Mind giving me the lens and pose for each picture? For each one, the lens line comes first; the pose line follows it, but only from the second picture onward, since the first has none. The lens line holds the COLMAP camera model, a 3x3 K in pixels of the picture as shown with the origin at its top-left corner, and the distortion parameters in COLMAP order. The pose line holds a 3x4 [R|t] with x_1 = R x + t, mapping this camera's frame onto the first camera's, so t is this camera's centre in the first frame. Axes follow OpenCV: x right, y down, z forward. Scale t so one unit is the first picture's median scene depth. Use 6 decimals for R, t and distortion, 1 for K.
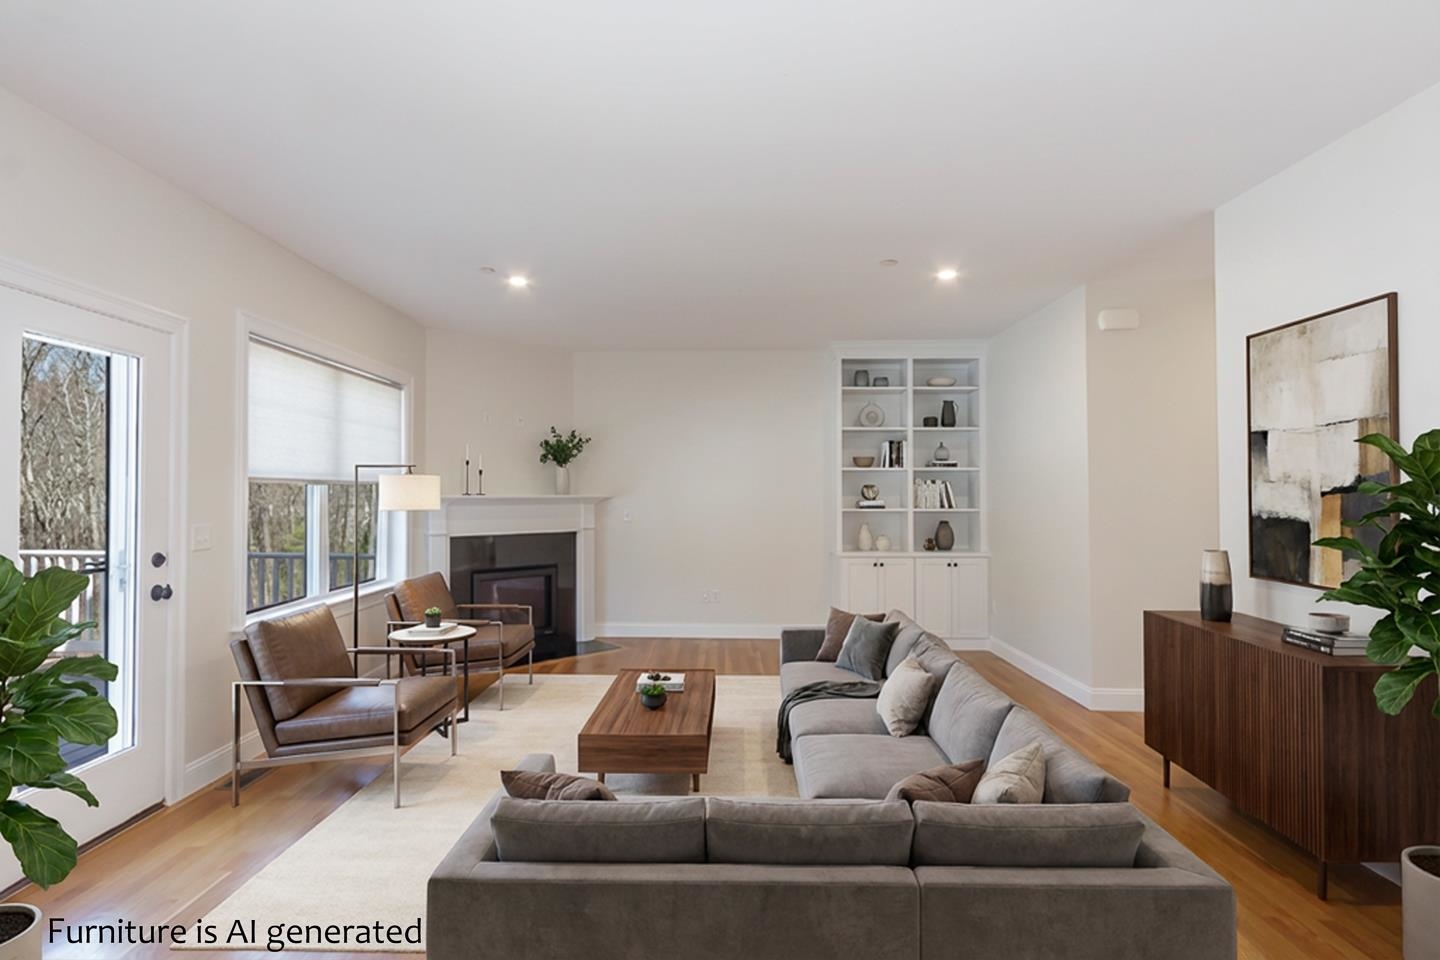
lens RADIAL K [[738.1, 0, 716.6], [0, 738.1, 482.6], [0, 0, 1]] dist [-0.000573, 0.000004]
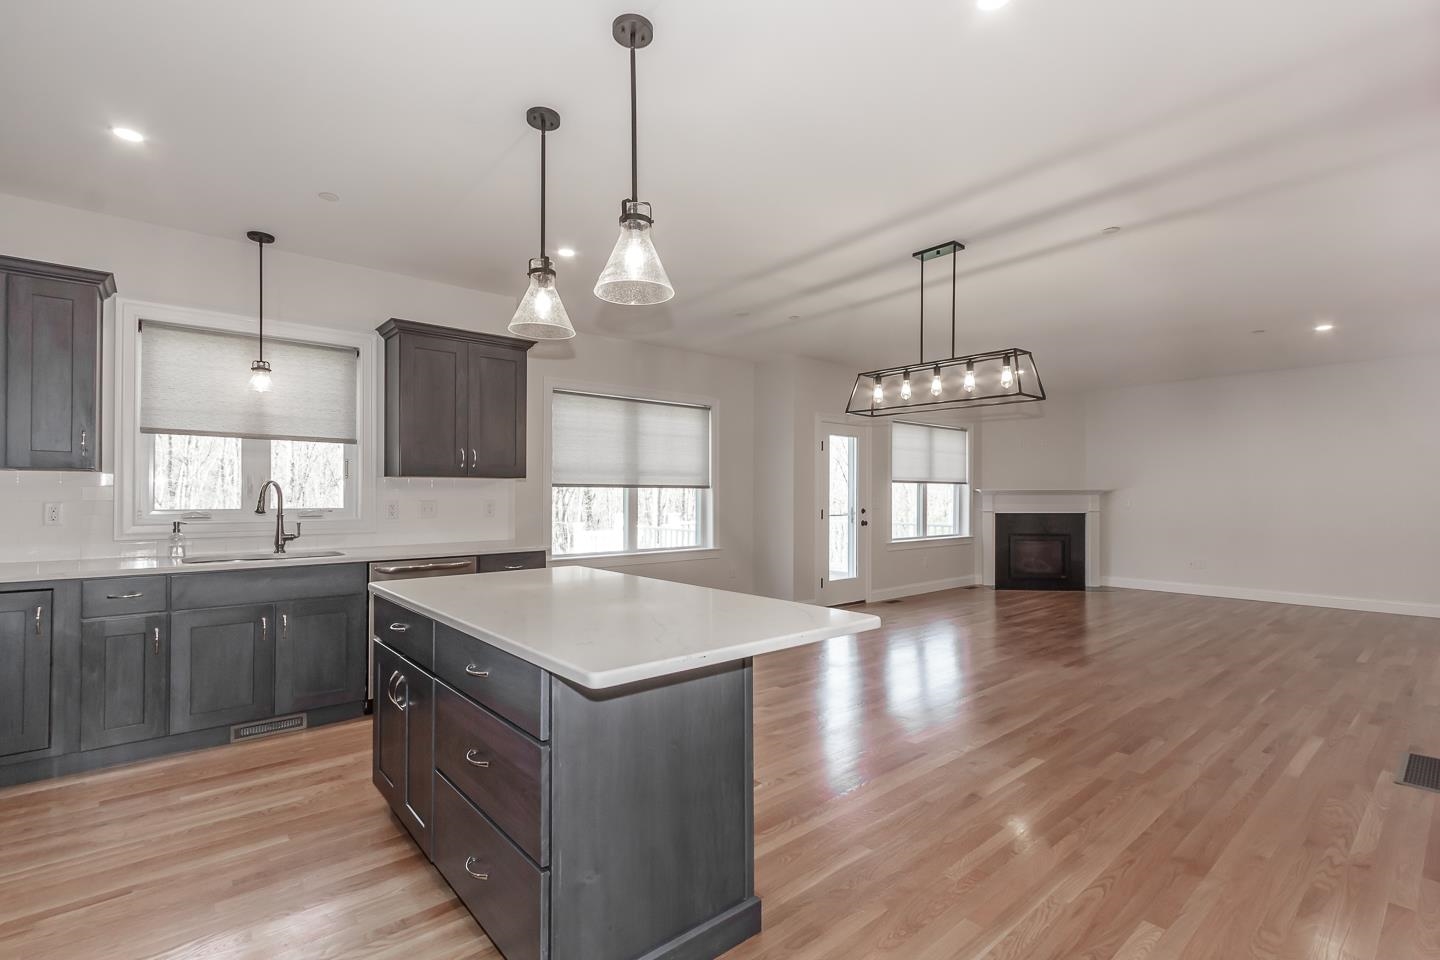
lens RADIAL K [[663.6, 0, 716.5], [0, 663.6, 485.7], [0, 0, 1]] dist [0.000999, 0.000042]
pose [[0.669365, -0.011746, -0.742841, 0.363352], [0.014563, 0.999890, -0.002688, 0.003239], [0.742791, -0.009018, 0.669463, -0.537228]]
